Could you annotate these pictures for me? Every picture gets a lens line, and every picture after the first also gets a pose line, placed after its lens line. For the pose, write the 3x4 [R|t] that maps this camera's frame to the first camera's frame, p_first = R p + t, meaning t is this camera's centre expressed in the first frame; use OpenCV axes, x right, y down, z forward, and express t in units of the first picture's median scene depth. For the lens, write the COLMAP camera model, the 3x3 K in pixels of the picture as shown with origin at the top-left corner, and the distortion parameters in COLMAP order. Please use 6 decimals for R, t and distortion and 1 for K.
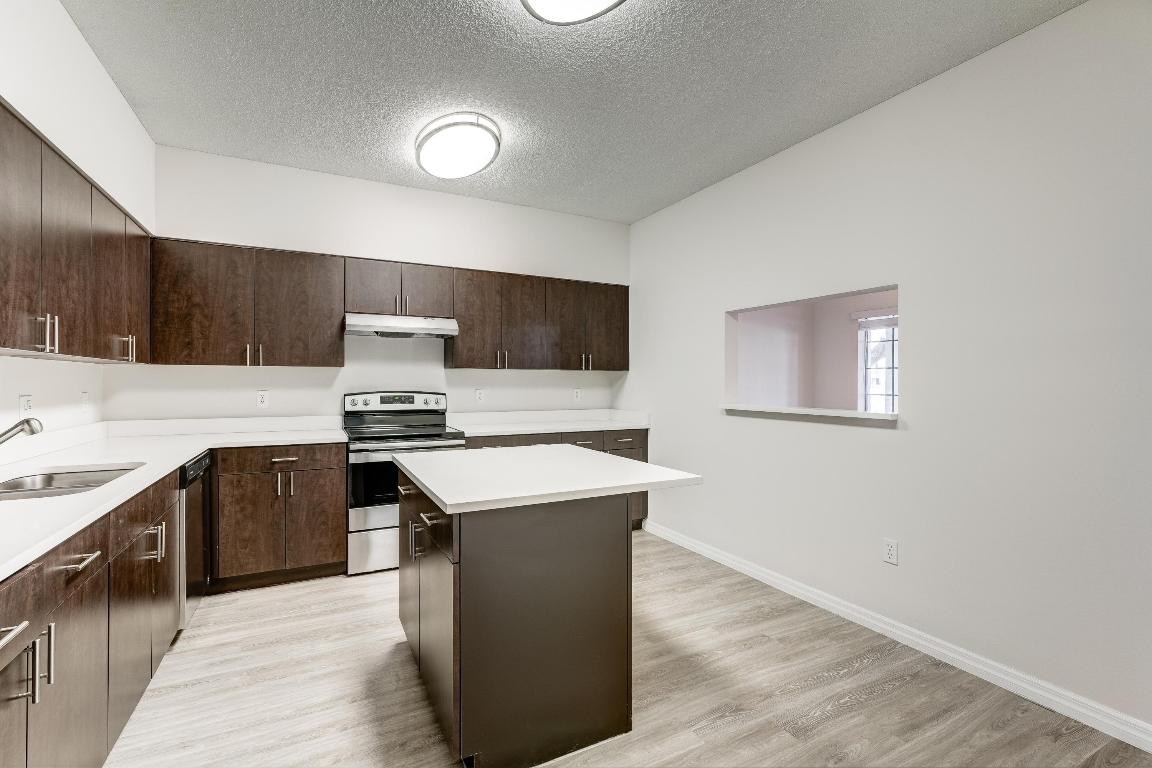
lens RADIAL K [[532.0, 0, 569.5], [0, 532.0, 371.9], [0, 0, 1]] dist [0.001849, 0.000309]
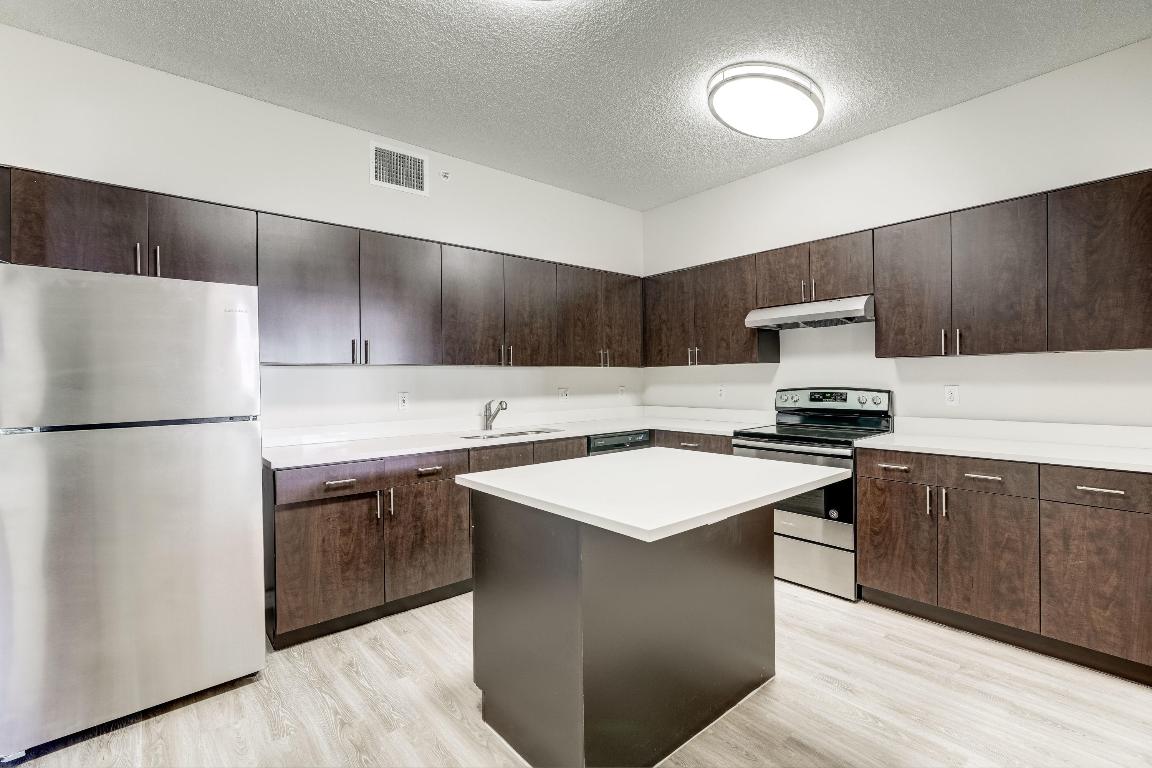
lens RADIAL K [[511.9, 0, 576.0], [0, 511.9, 384.0], [0, 0, 1]] dist [-0.006302, 0.000140]
pose [[0.225716, 0.002187, -0.974191, 0.469241], [0.030485, 0.999492, 0.009307, 0.011879], [0.973716, -0.031799, 0.225535, 0.463596]]
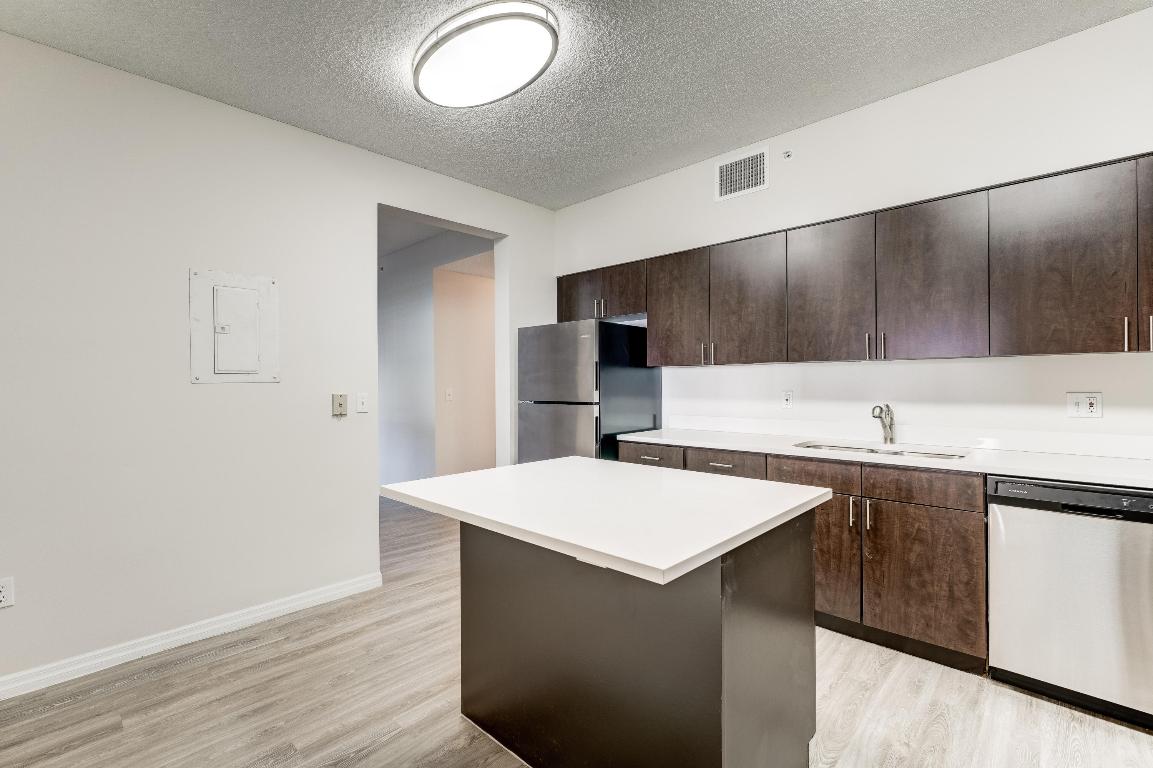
lens RADIAL K [[512.4, 0, 576.5], [0, 512.4, 384.0], [0, 0, 1]] dist [-0.006302, 0.000140]
pose [[-0.941416, 0.004507, -0.337216, 0.132269], [0.009641, 0.999862, -0.013552, 0.023012], [0.337108, -0.016009, -0.941330, 1.122338]]
